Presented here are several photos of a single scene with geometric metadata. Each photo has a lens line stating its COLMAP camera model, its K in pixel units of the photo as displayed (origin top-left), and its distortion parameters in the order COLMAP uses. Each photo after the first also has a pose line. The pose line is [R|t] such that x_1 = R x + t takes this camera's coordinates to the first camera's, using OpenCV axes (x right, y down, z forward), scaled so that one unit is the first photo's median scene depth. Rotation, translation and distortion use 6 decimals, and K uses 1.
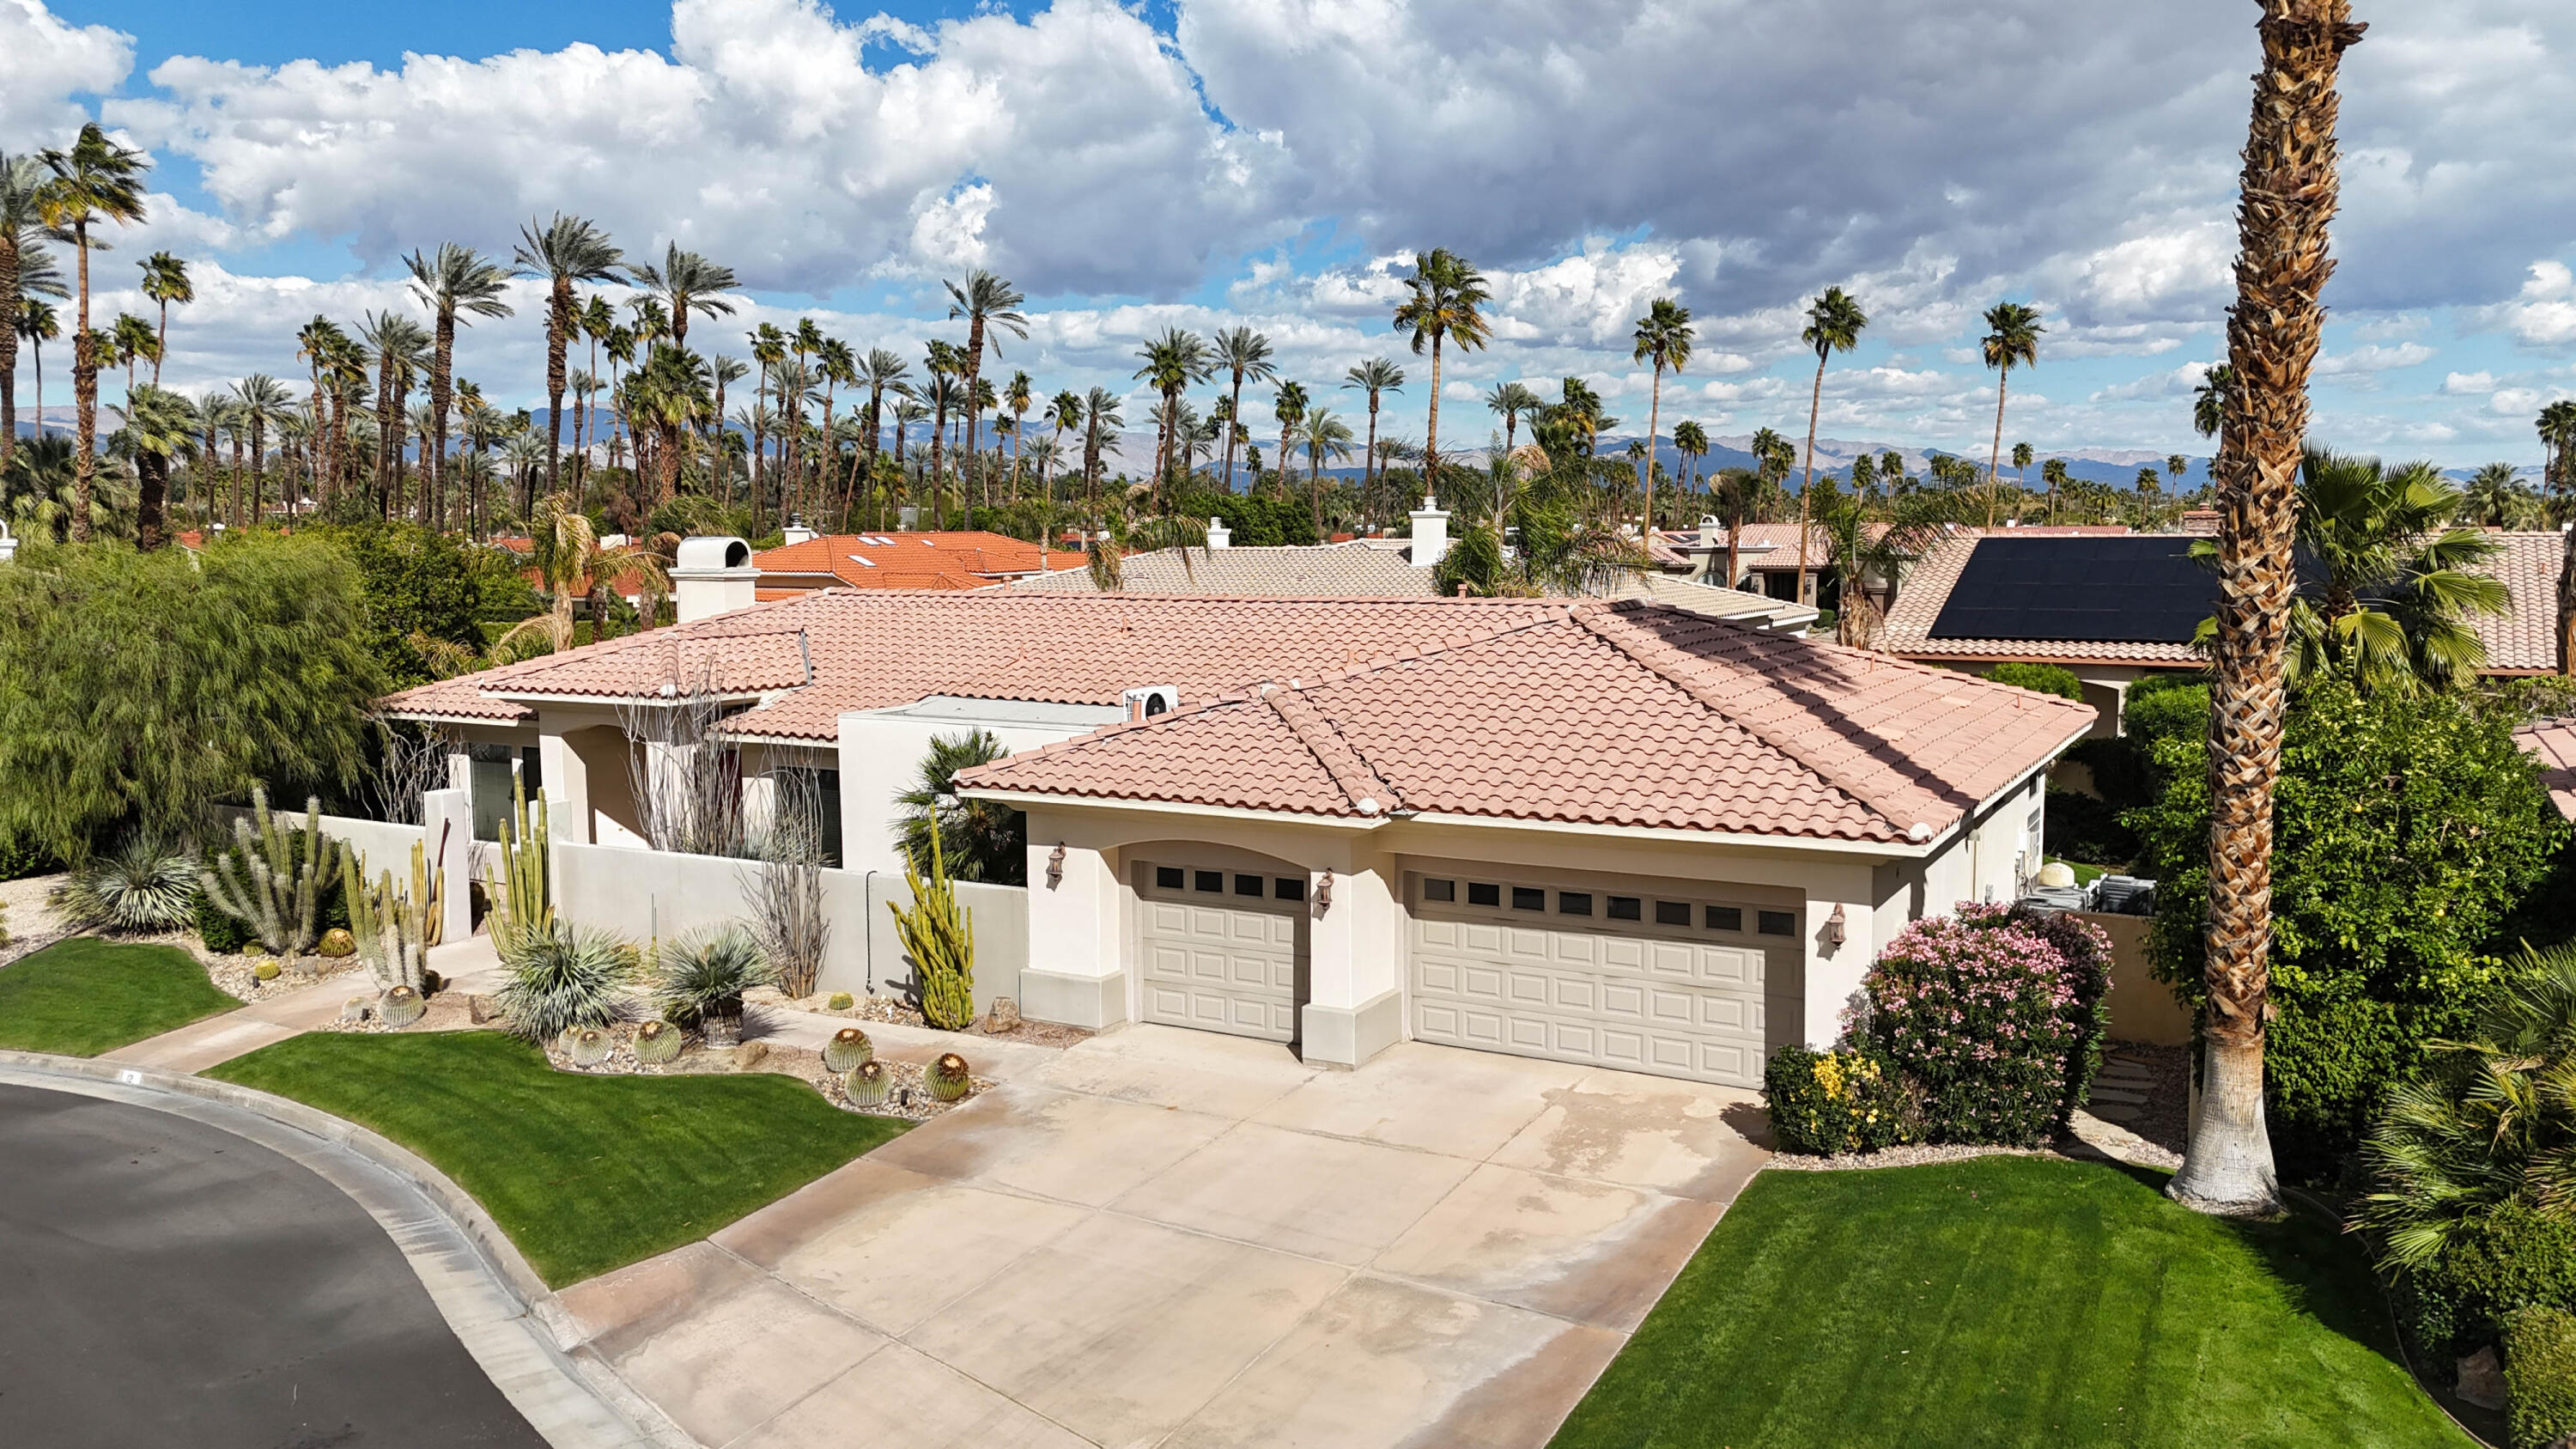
lens RADIAL K [[1896.2, 0, 1280.1], [0, 1896.2, 731.0], [0, 0, 1]] dist [0.060903, -0.052362]
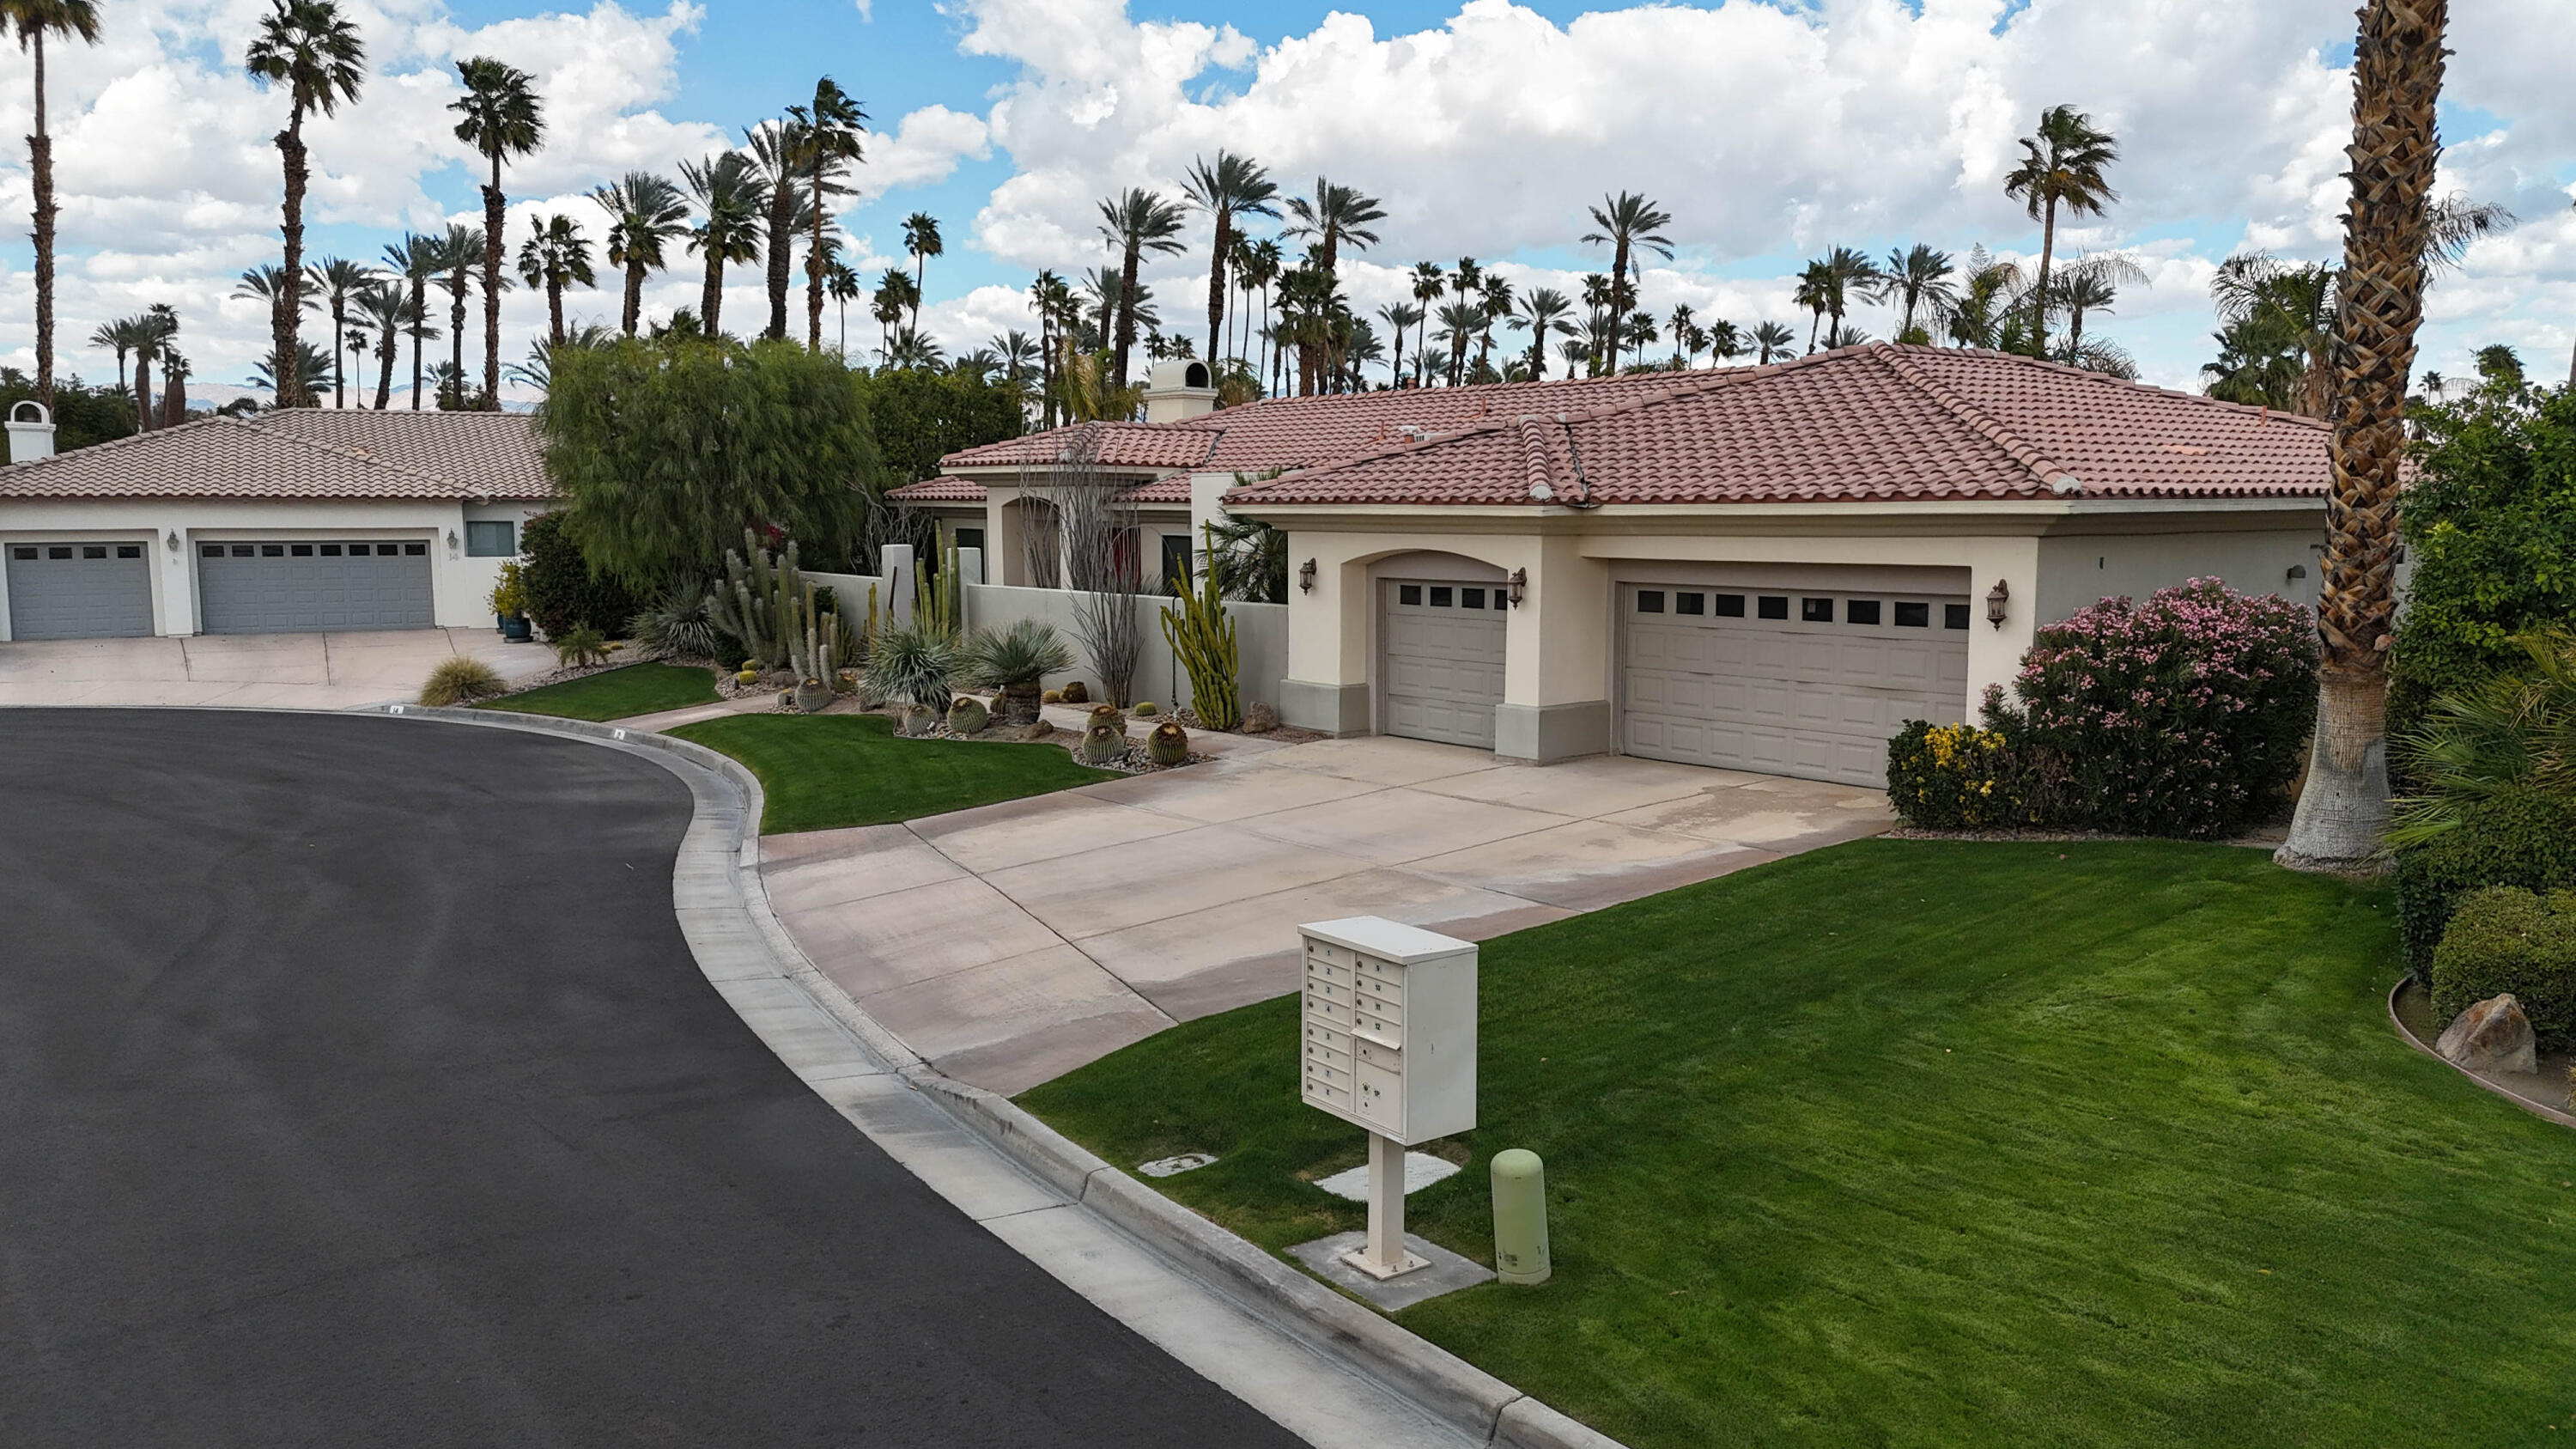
lens RADIAL K [[1896.2, 0, 1235.6], [0, 1896.2, 713.6], [0, 0, 1]] dist [0.060903, -0.052362]
pose [[0.930700, 0.054347, -0.361724, 0.173009], [-0.048620, 0.998506, 0.024921, 0.091066], [0.362538, -0.005607, 0.931952, -0.004719]]
